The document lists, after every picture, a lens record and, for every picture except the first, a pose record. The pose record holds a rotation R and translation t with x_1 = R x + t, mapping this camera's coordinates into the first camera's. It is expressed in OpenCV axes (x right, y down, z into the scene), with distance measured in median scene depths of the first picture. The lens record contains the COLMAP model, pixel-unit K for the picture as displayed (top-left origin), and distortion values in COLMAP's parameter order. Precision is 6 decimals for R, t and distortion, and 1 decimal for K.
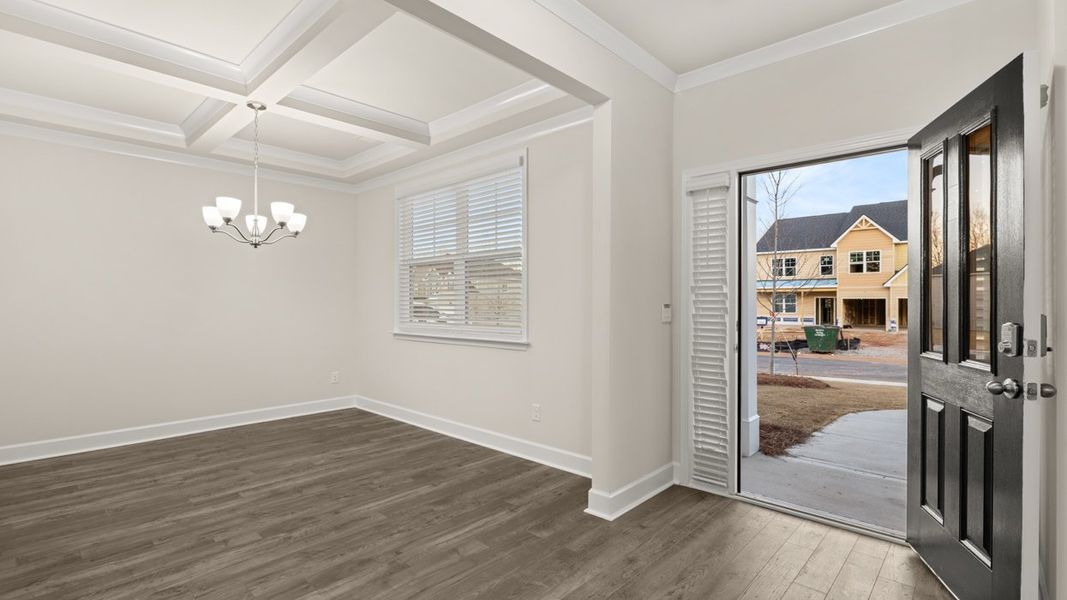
lens RADIAL K [[490.0, 0, 527.3], [0, 490.0, 303.6], [0, 0, 1]] dist [-0.011867, -0.000197]
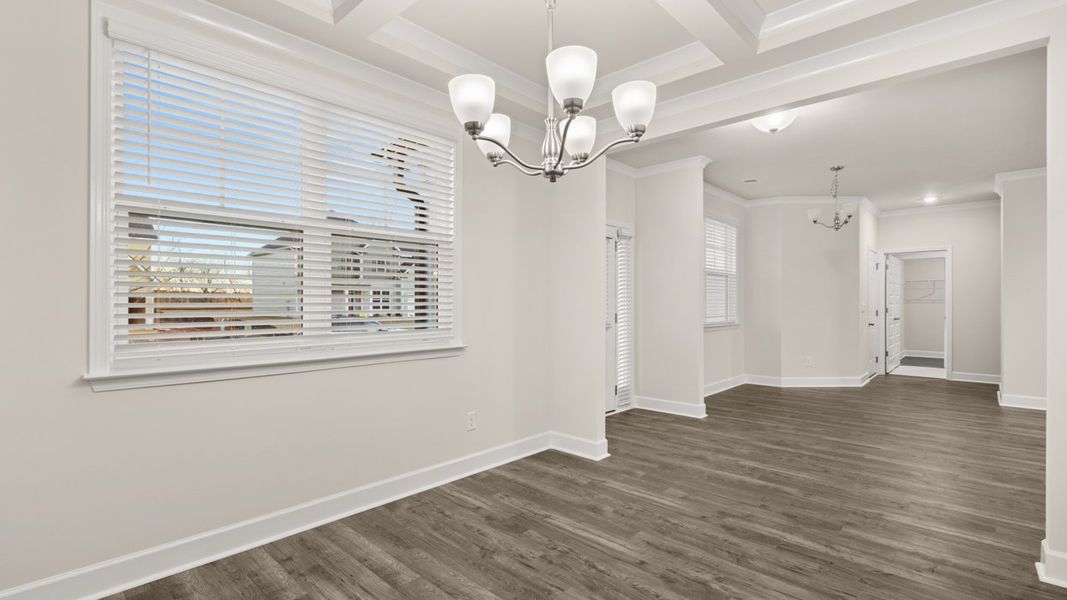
lens RADIAL K [[490.0, 0, 530.5], [0, 490.0, 297.6], [0, 0, 1]] dist [-0.011867, -0.000197]
pose [[-0.005450, 0.007410, 0.999958, -1.120465], [0.000965, 0.999972, -0.007404, -0.000274], [-0.999985, 0.000925, -0.005457, 1.116016]]
